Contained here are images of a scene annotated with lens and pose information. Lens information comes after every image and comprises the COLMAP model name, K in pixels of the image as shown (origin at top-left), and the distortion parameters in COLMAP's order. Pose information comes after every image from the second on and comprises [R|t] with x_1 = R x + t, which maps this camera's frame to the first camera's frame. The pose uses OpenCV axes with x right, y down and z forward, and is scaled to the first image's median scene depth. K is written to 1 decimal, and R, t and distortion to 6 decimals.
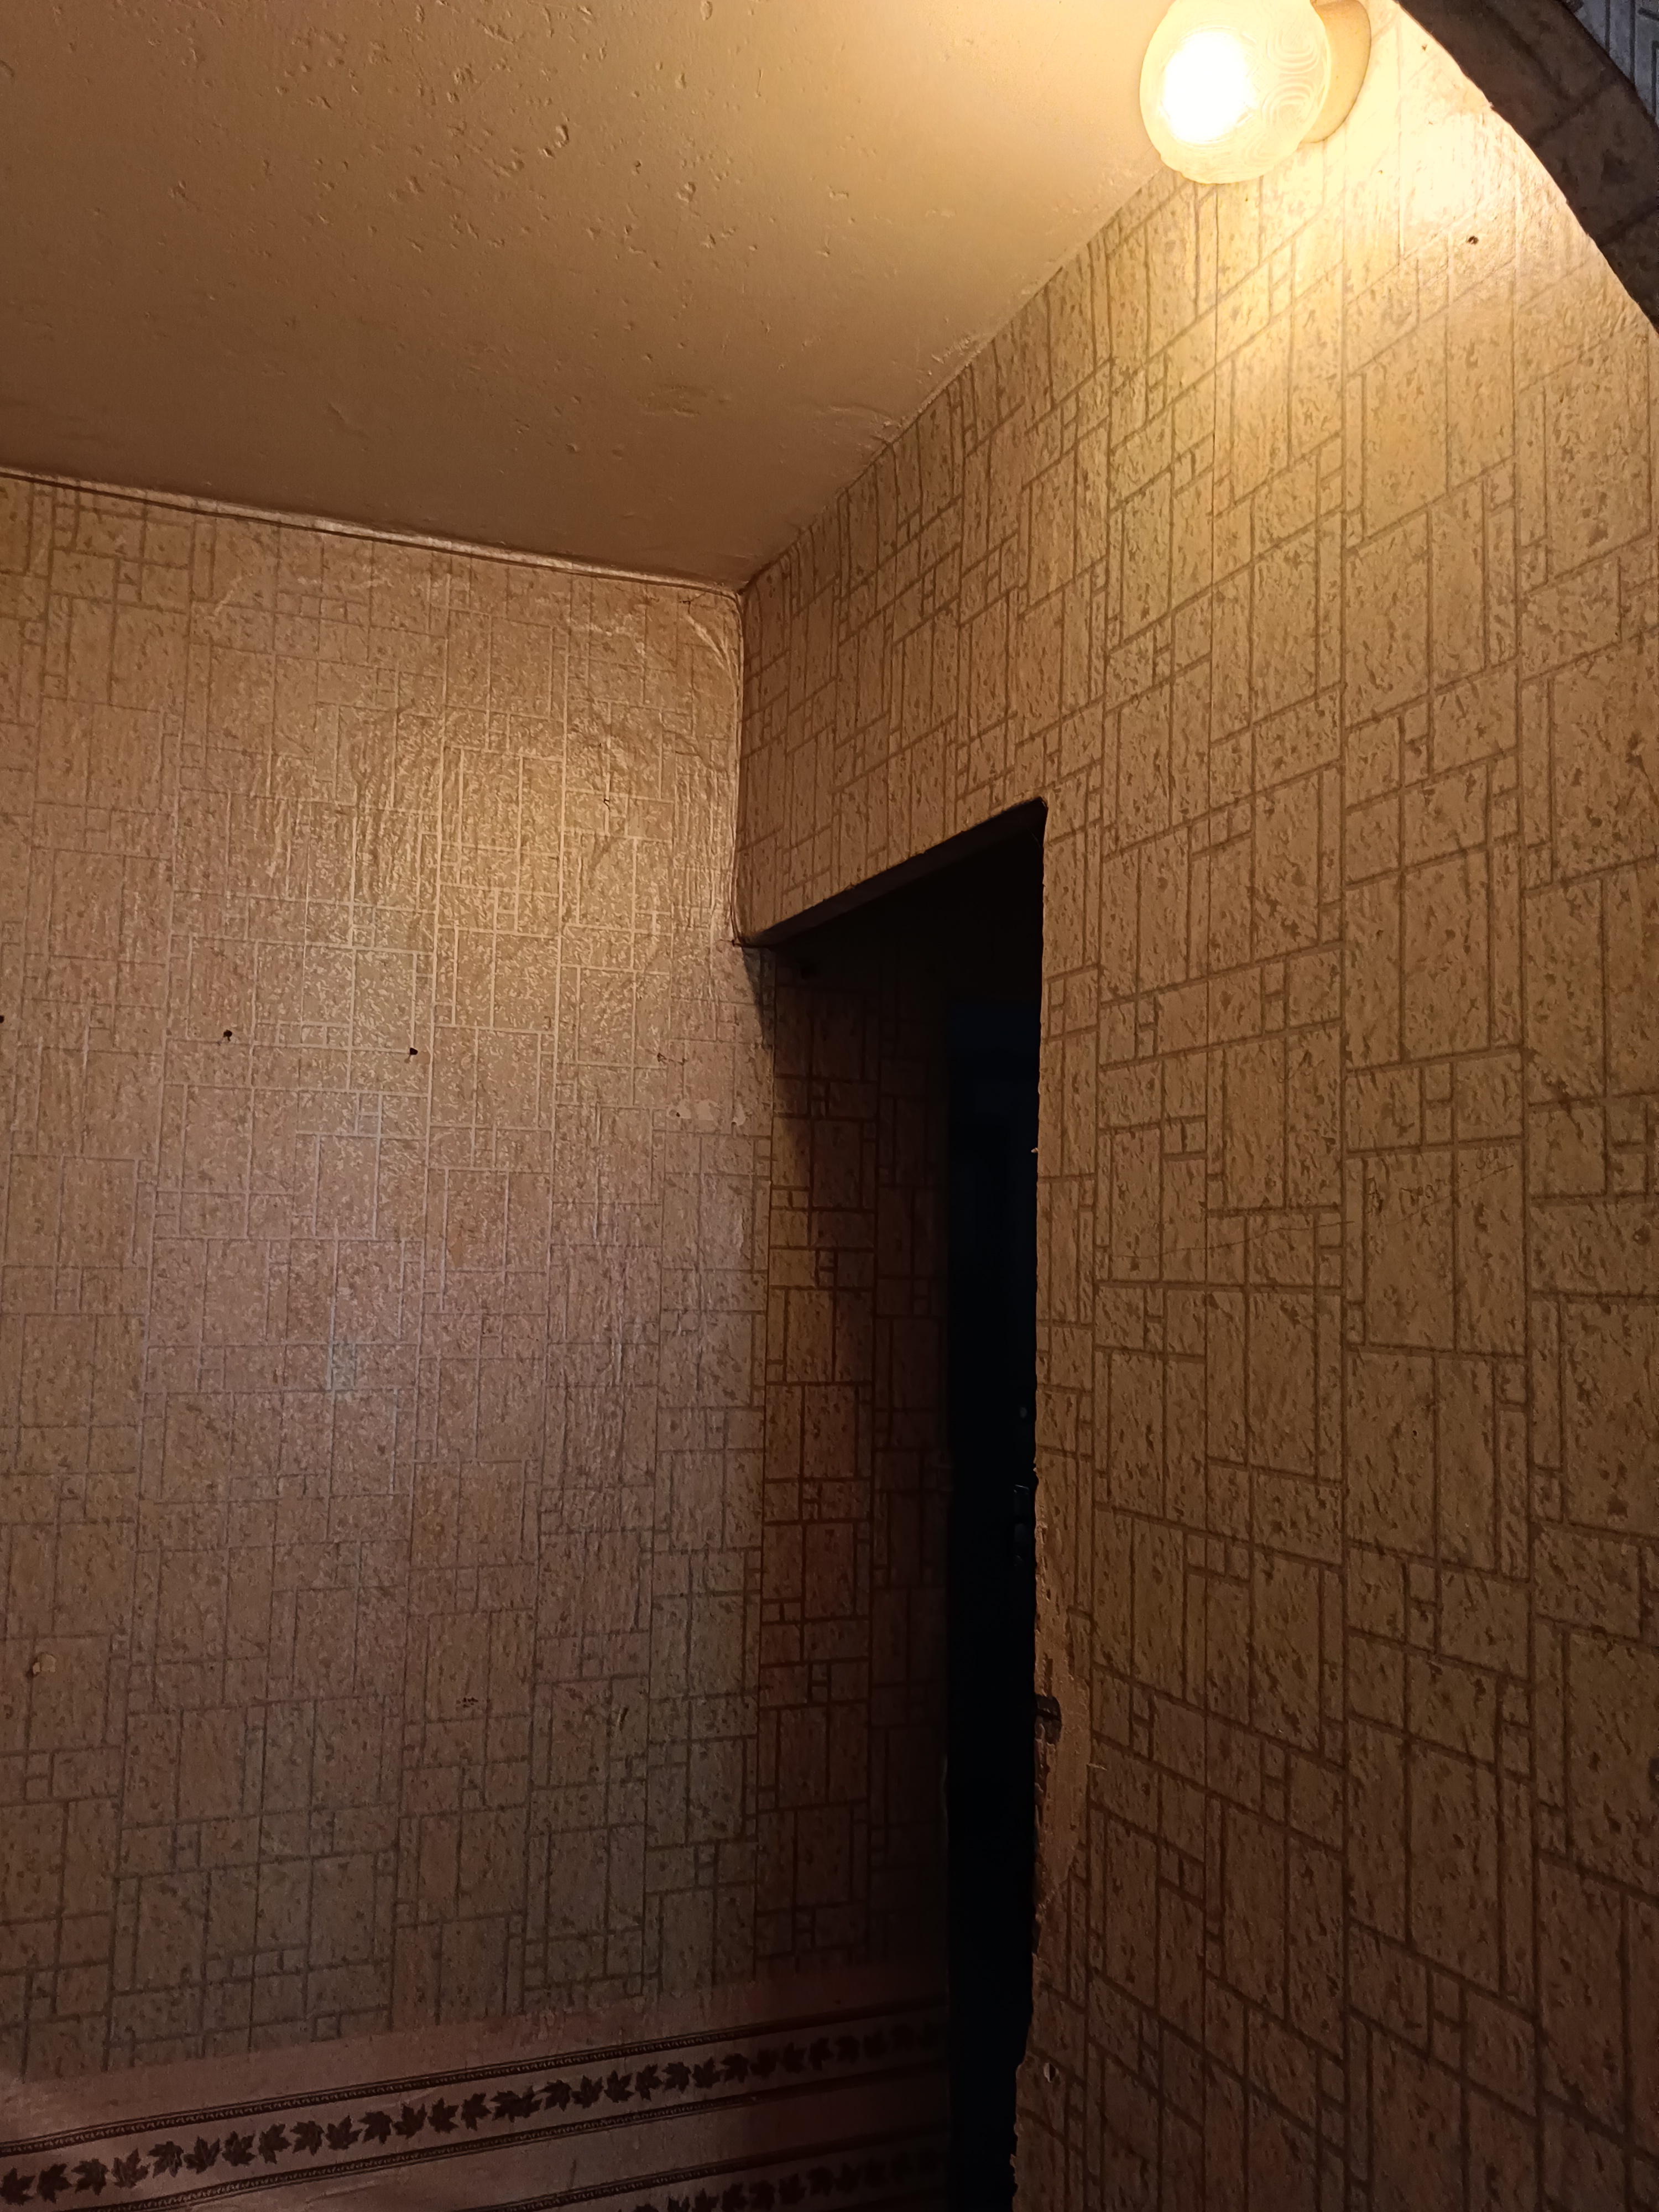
lens RADIAL K [[1693.7, 0, 794.2], [0, 1693.7, 1101.4], [0, 0, 1]] dist [0.044815, -0.042816]
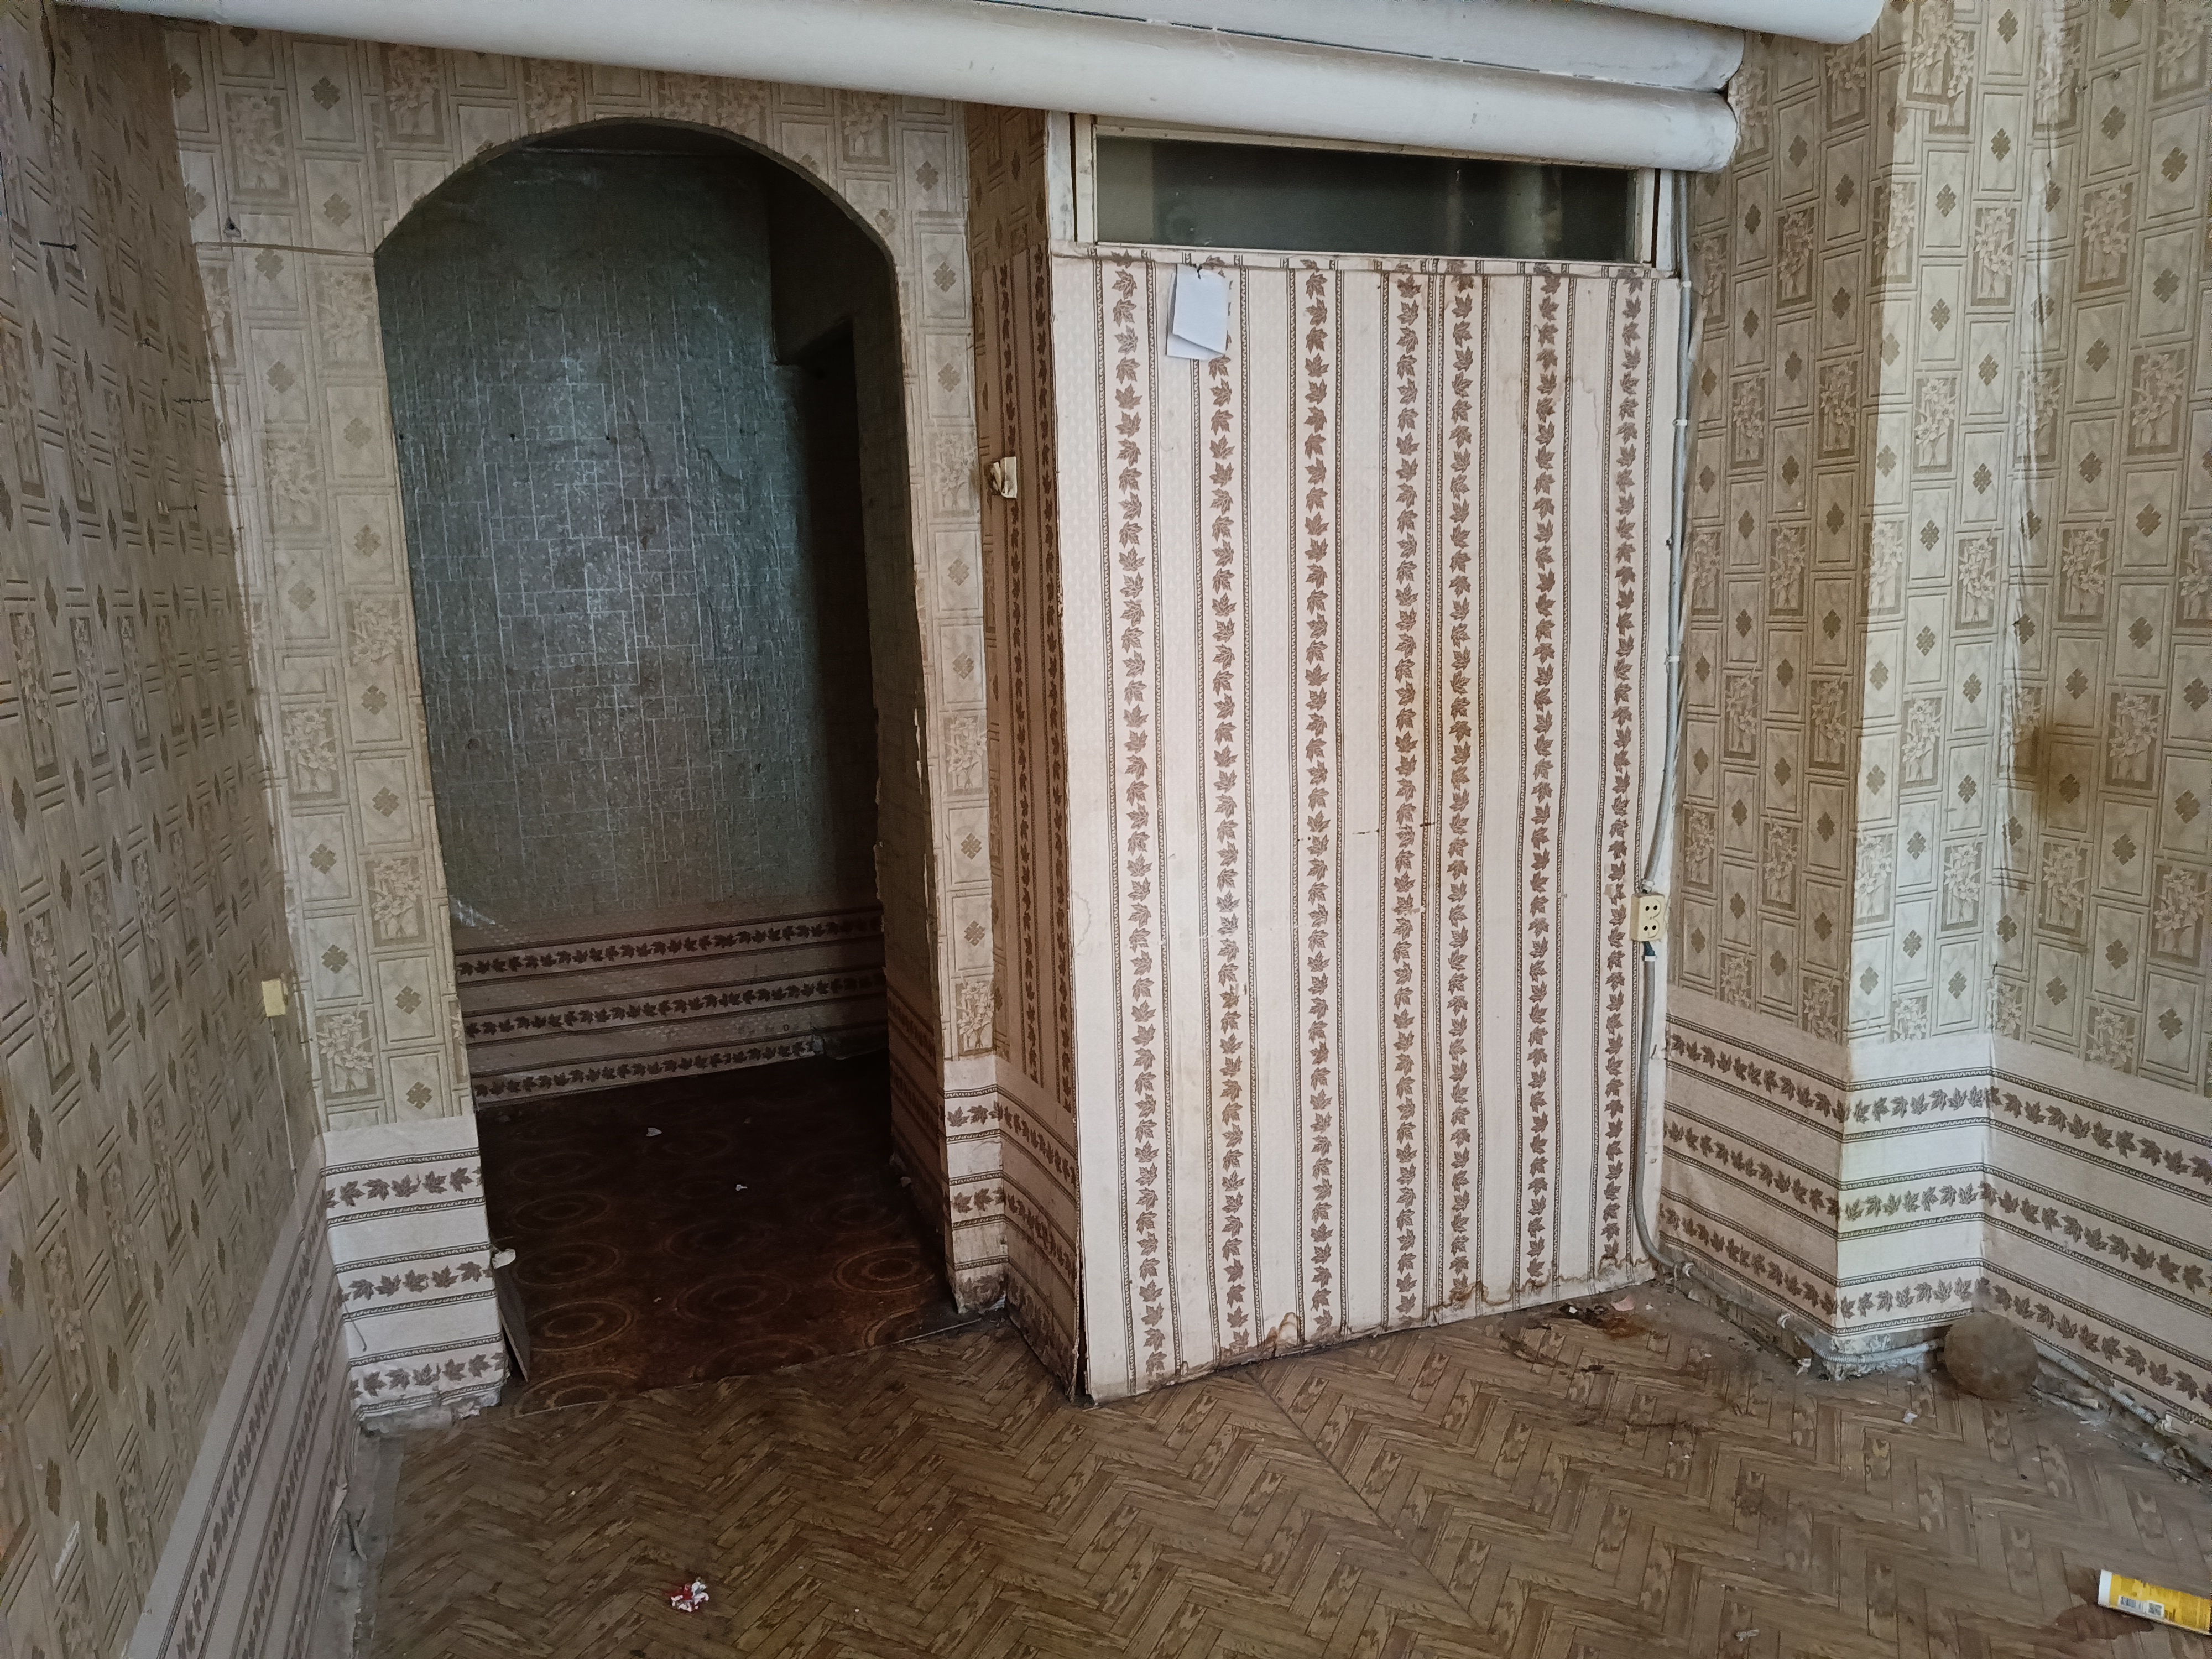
lens RADIAL K [[1693.7, 0, 1100.4], [0, 1693.7, 859.1], [0, 0, 1]] dist [0.044815, -0.042816]
pose [[0.998254, -0.048630, -0.033542, 0.386132], [0.055992, 0.959889, 0.274732, -0.072213], [0.018837, -0.276130, 0.960936, -1.013547]]
